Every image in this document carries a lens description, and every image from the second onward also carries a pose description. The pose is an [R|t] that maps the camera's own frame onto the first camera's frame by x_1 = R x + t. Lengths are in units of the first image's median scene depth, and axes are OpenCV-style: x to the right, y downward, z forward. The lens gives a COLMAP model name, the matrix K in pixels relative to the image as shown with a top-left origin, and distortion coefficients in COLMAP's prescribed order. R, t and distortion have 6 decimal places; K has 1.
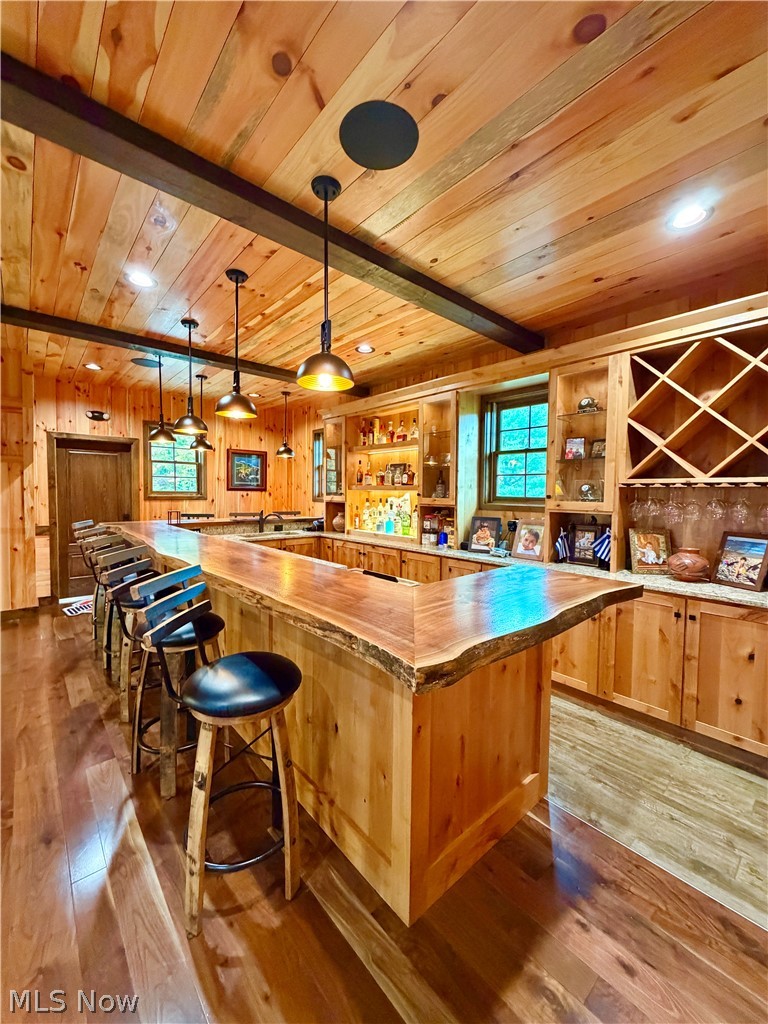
lens RADIAL K [[416.1, 0, 380.1], [0, 416.1, 511.4], [0, 0, 1]] dist [0.000205, 0.000719]
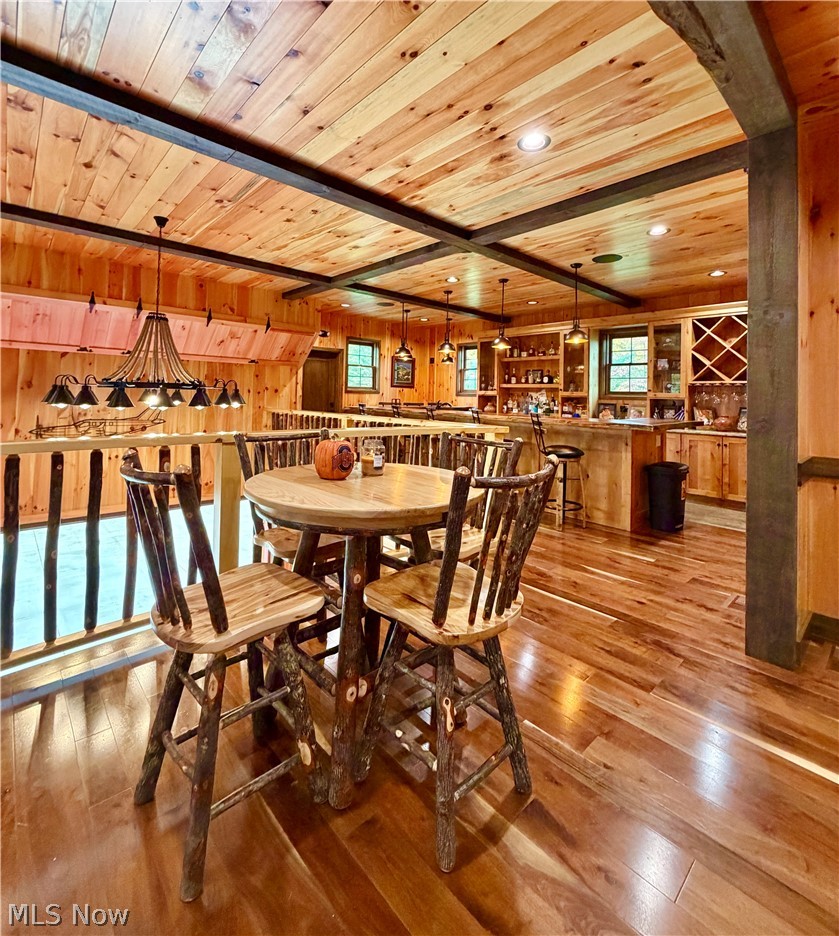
lens RADIAL K [[453.7, 0, 416.6], [0, 453.7, 385.8], [0, 0, 1]] dist [-0.002595, -0.000277]
pose [[0.999664, 0.012662, 0.022602, -0.745634], [-0.011138, 0.997738, -0.066291, 0.098961], [-0.023390, 0.066017, 0.997544, -1.089935]]
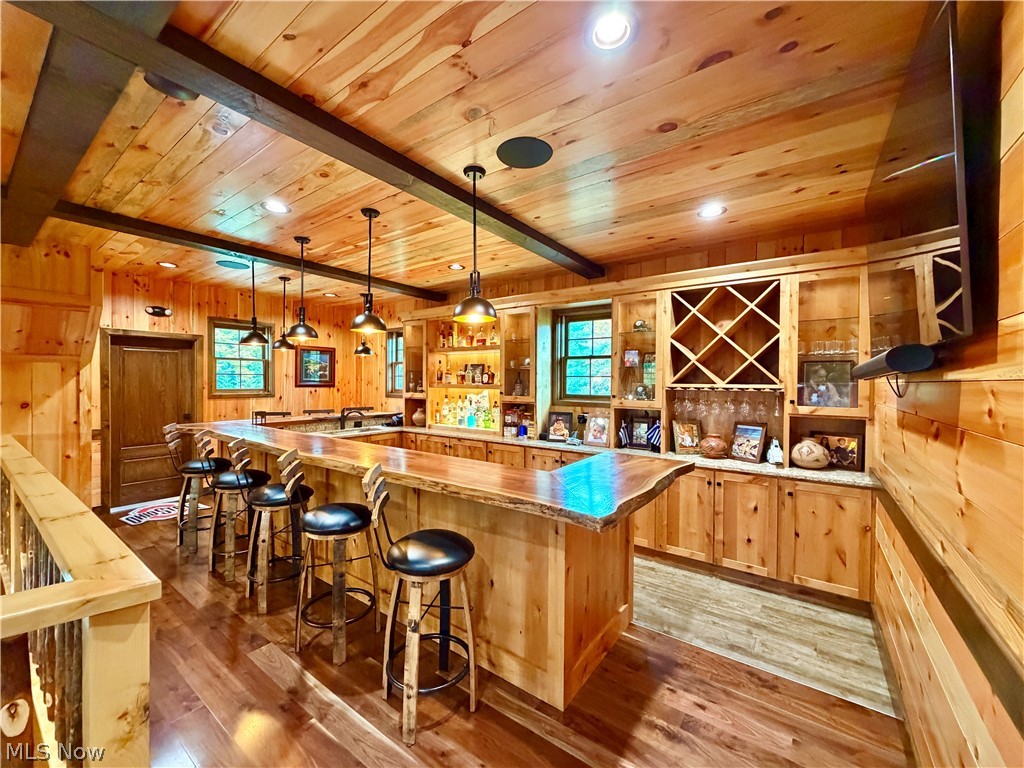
lens RADIAL K [[416.1, 0, 509.4], [0, 416.1, 387.1], [0, 0, 1]] dist [0.000205, 0.000719]
pose [[0.975737, -0.008147, 0.218794, -0.202717], [0.014482, 0.999521, -0.027365, -0.036844], [-0.218467, 0.029870, 0.975387, -0.188004]]
